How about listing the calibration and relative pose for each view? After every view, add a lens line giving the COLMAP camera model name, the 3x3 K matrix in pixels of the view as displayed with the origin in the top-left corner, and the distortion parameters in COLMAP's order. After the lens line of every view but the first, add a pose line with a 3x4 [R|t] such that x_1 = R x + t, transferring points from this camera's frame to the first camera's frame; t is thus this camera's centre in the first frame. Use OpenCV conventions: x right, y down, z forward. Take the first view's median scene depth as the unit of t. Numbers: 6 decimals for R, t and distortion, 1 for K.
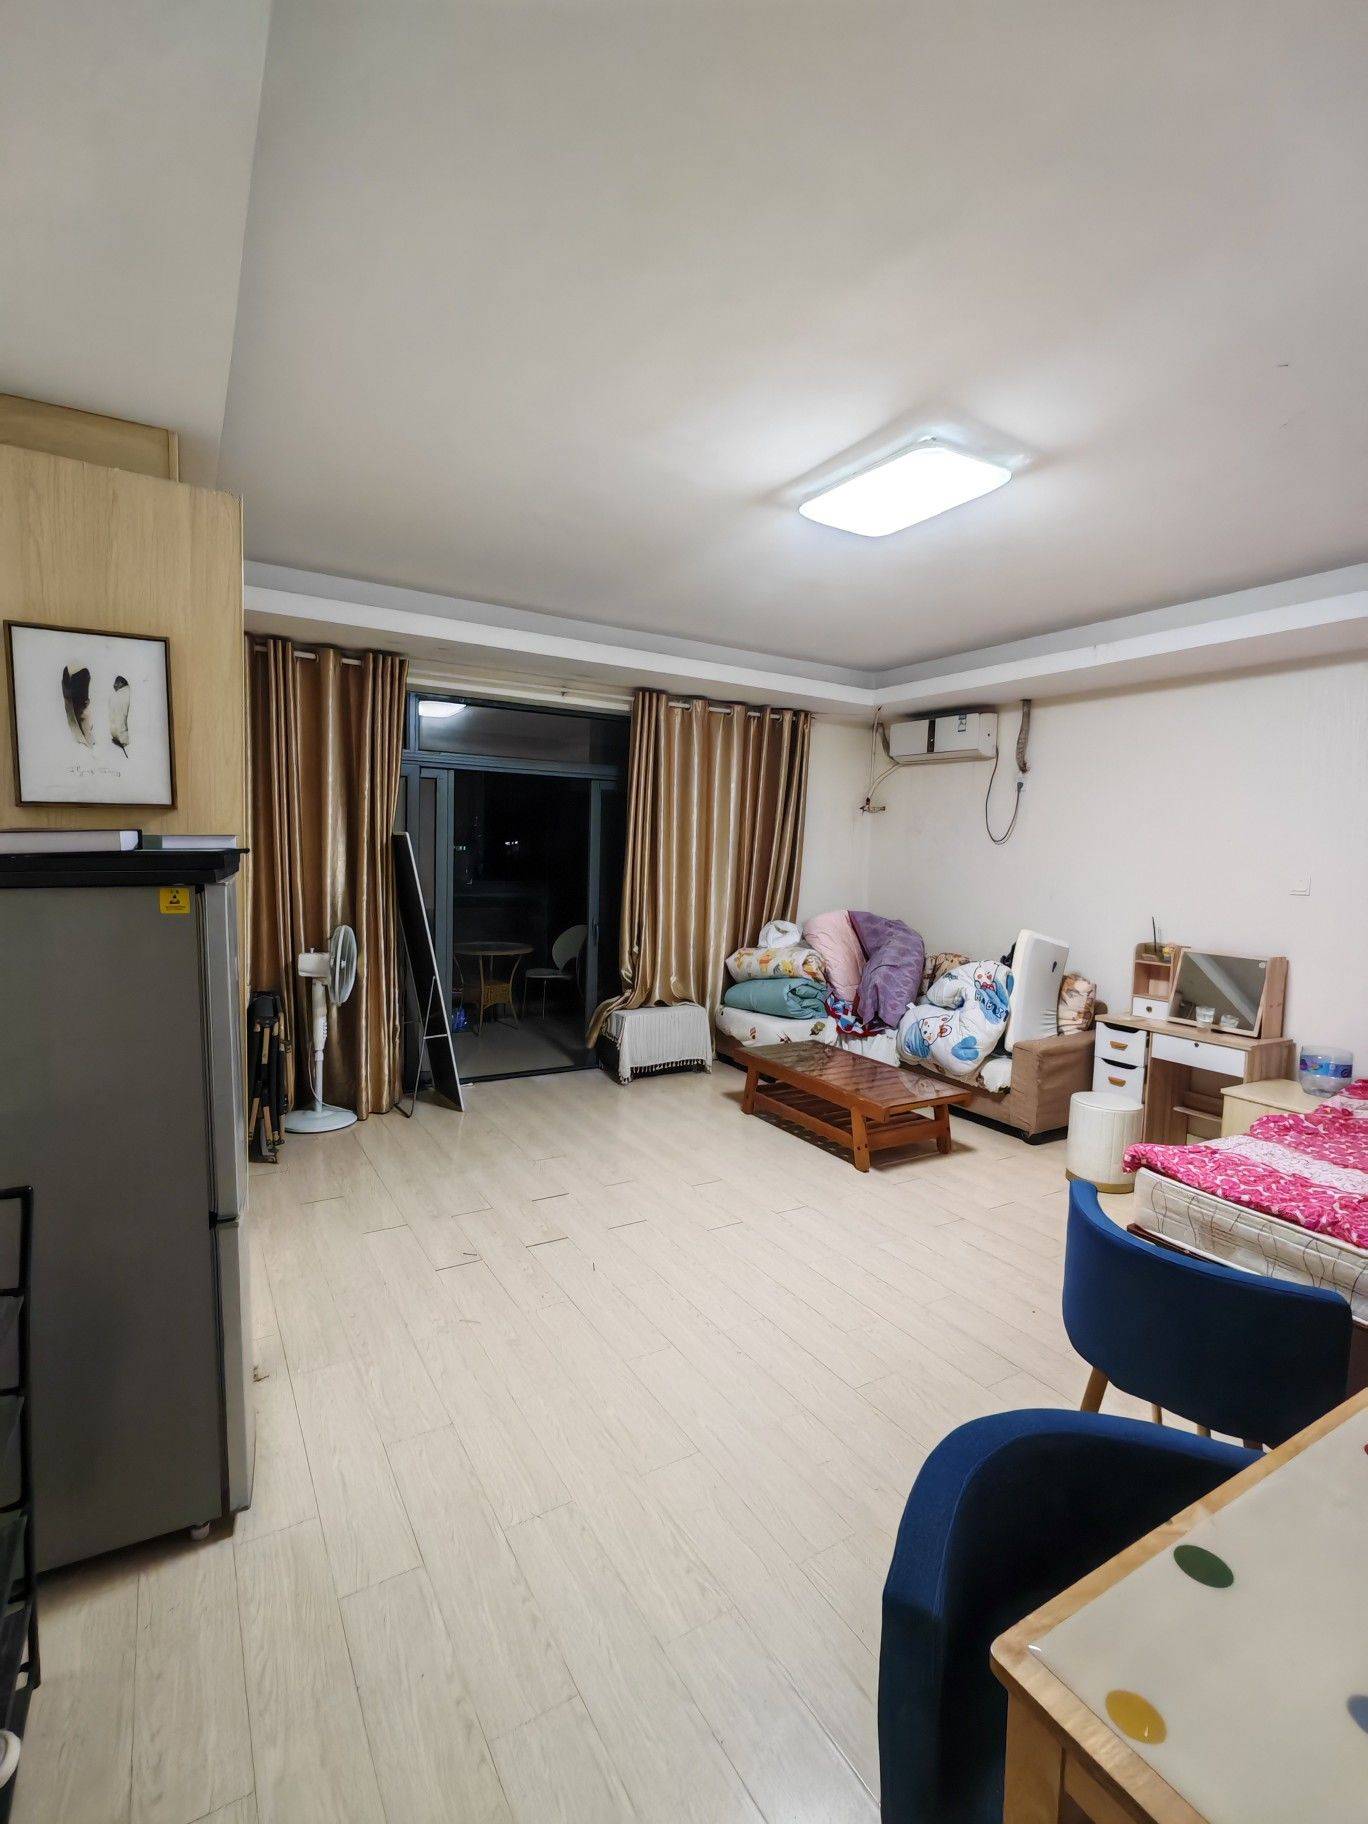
lens RADIAL K [[846.6, 0, 684.0], [0, 846.6, 912.0], [0, 0, 1]] dist [0.000218, -0.000012]
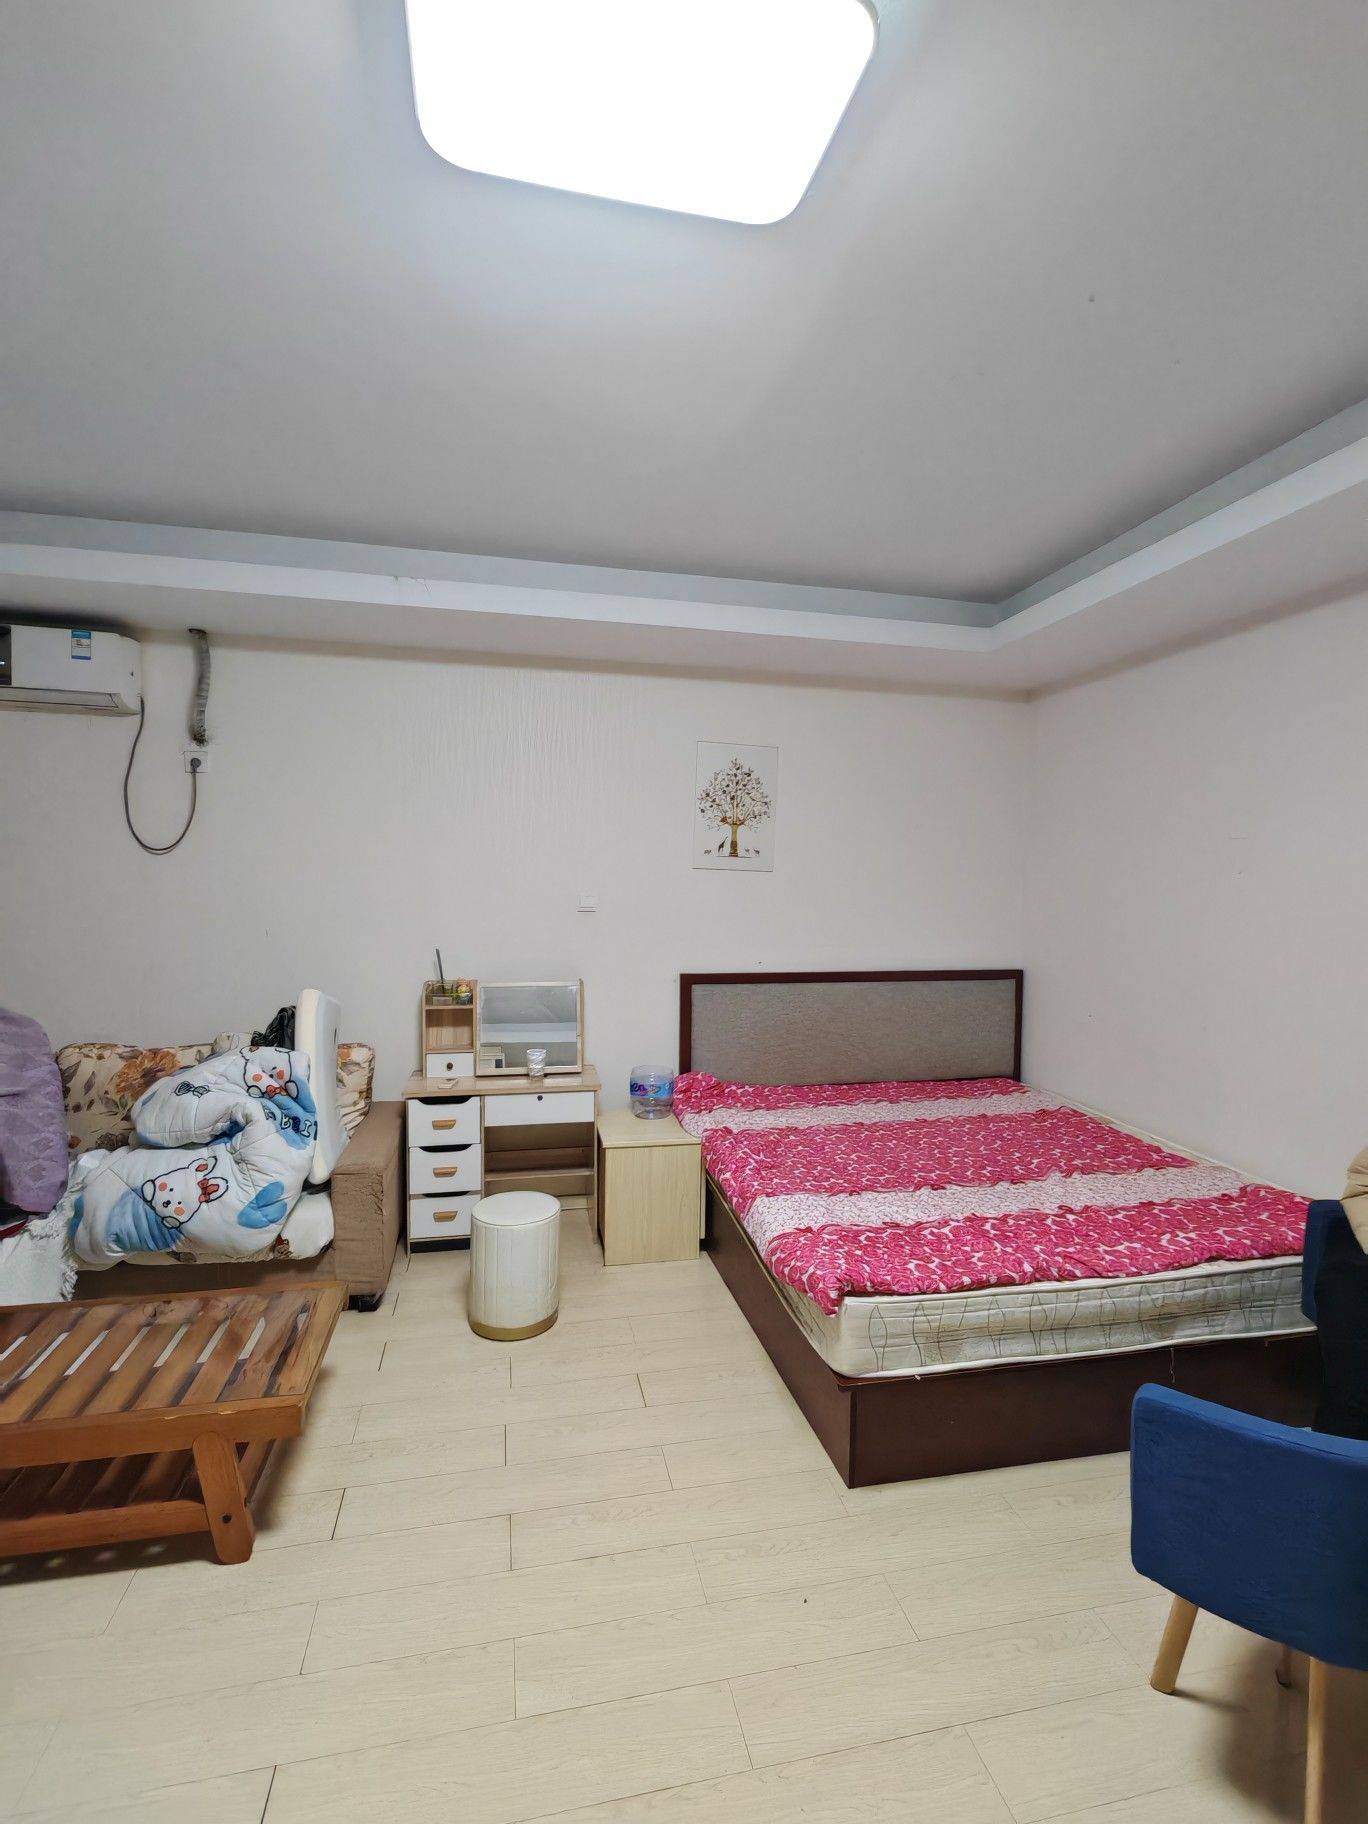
lens RADIAL K [[846.6, 0, 684.0], [0, 846.6, 912.0], [0, 0, 1]] dist [0.000218, -0.000012]
pose [[0.322790, -0.063843, 0.944315, -0.113129], [0.067122, 0.996754, 0.044444, -0.047961], [-0.944087, 0.049039, 0.326028, 0.523147]]
